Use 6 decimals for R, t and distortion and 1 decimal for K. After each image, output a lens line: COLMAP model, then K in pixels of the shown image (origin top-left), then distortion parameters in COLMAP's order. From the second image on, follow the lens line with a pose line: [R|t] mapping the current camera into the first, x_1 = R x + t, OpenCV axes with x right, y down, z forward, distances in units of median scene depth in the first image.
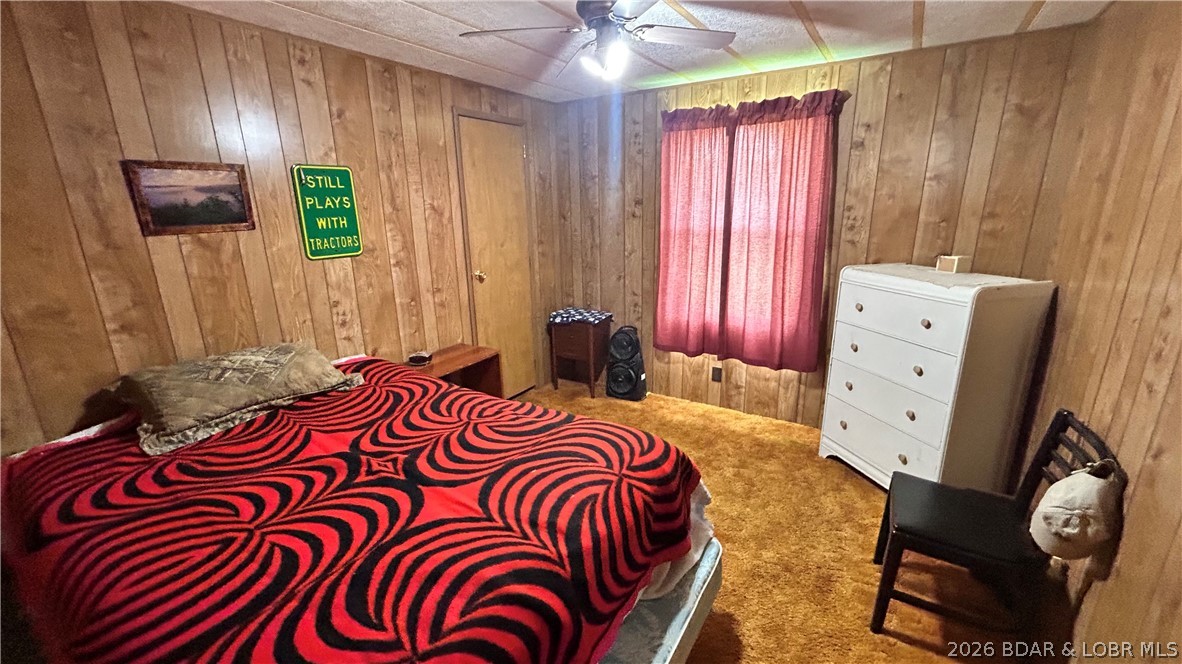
lens RADIAL K [[481.8, 0, 591.0], [0, 481.8, 332.0], [0, 0, 1]] dist [-0.000518, 0.000697]
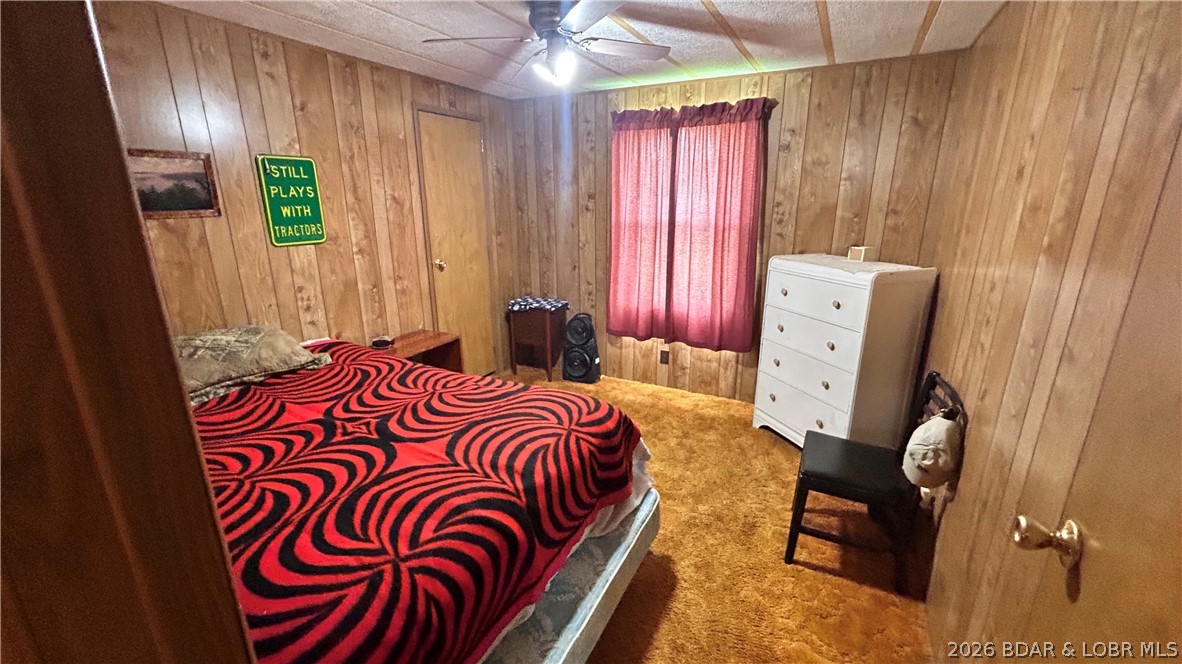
lens RADIAL K [[481.8, 0, 591.0], [0, 481.8, 332.0], [0, 0, 1]] dist [-0.000518, 0.000697]
pose [[0.996551, -0.007819, 0.082612, 0.011868], [0.007005, 0.999924, 0.010142, 0.031022], [-0.082685, -0.009528, 0.996530, -0.101776]]
